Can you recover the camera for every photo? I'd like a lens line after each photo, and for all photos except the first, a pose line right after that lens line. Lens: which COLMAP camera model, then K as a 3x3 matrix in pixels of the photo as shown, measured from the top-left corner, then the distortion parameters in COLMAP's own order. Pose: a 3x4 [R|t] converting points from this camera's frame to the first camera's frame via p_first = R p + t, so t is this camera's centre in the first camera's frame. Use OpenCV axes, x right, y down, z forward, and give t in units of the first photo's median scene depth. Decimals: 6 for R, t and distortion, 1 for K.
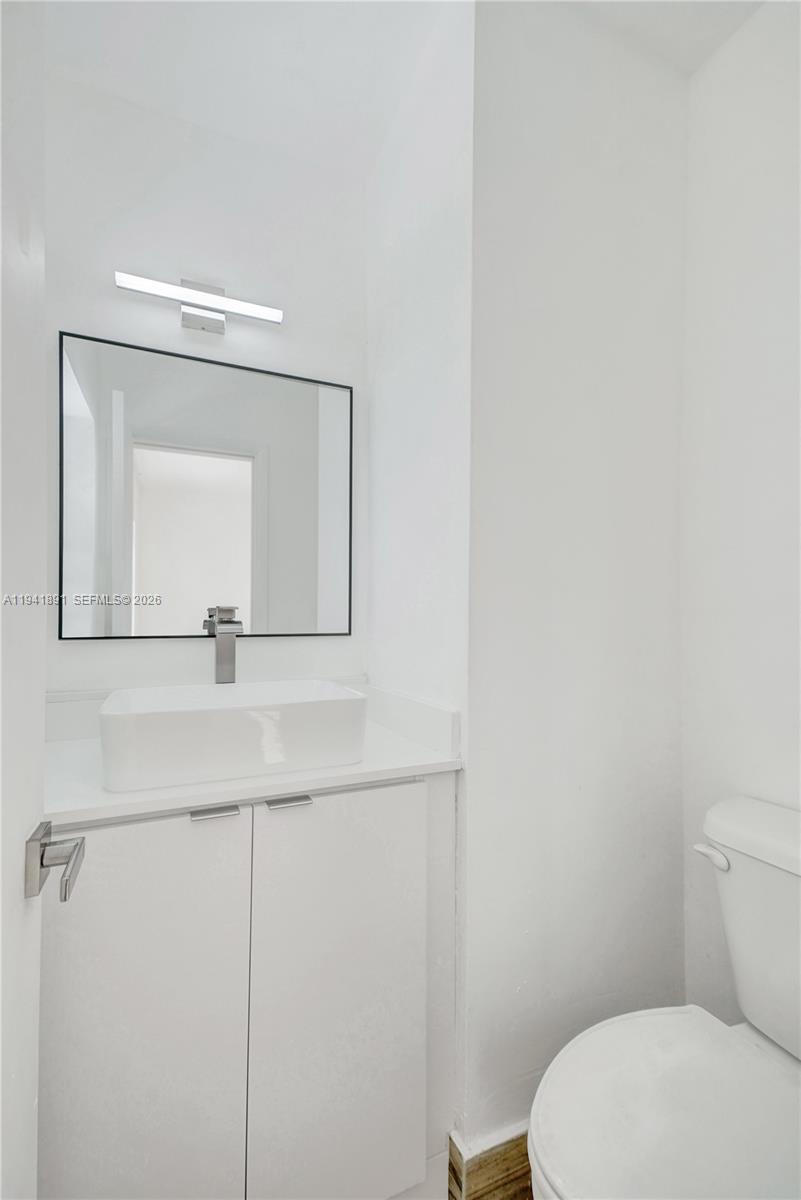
lens RADIAL K [[527.5, 0, 404.2], [0, 527.5, 604.5], [0, 0, 1]] dist [-0.000188, -0.000029]
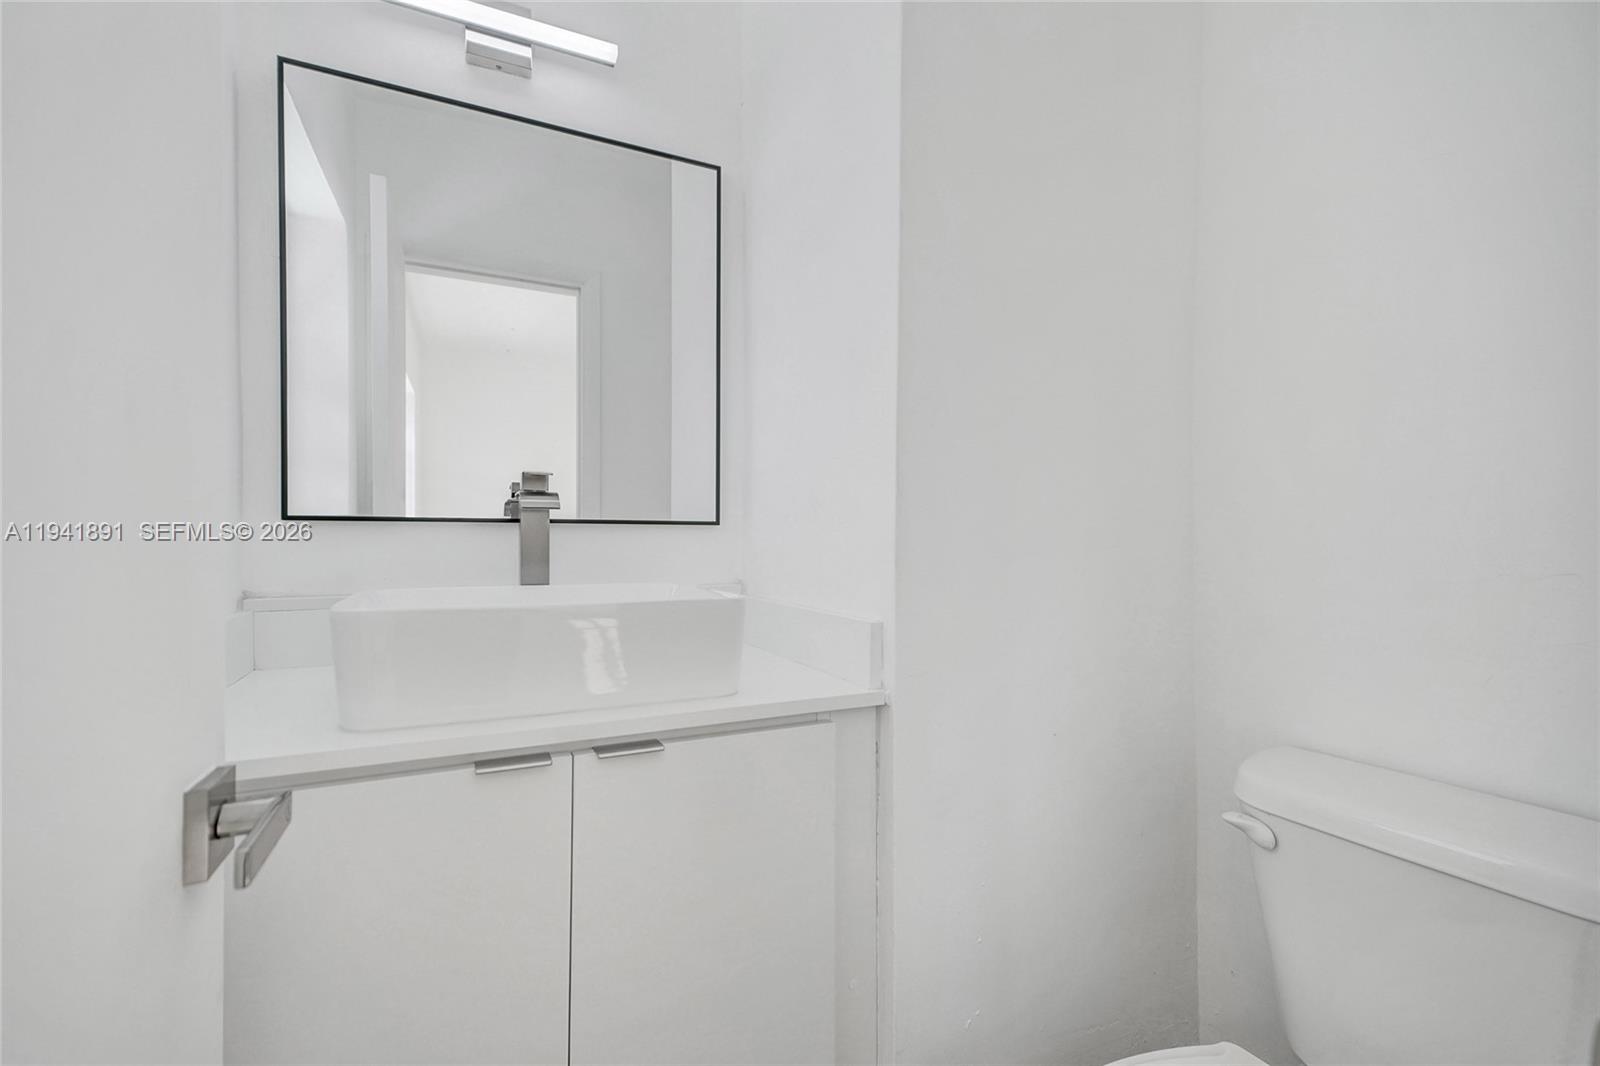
lens RADIAL K [[703.3, 0, 800.8], [0, 703.3, 539.2], [0, 0, 1]] dist [-0.000188, -0.000029]
pose [[0.999804, 0.000270, 0.019787, -0.017261], [-0.000797, 0.999645, 0.026616, 0.073765], [-0.019772, -0.026627, 0.999450, 0.103384]]
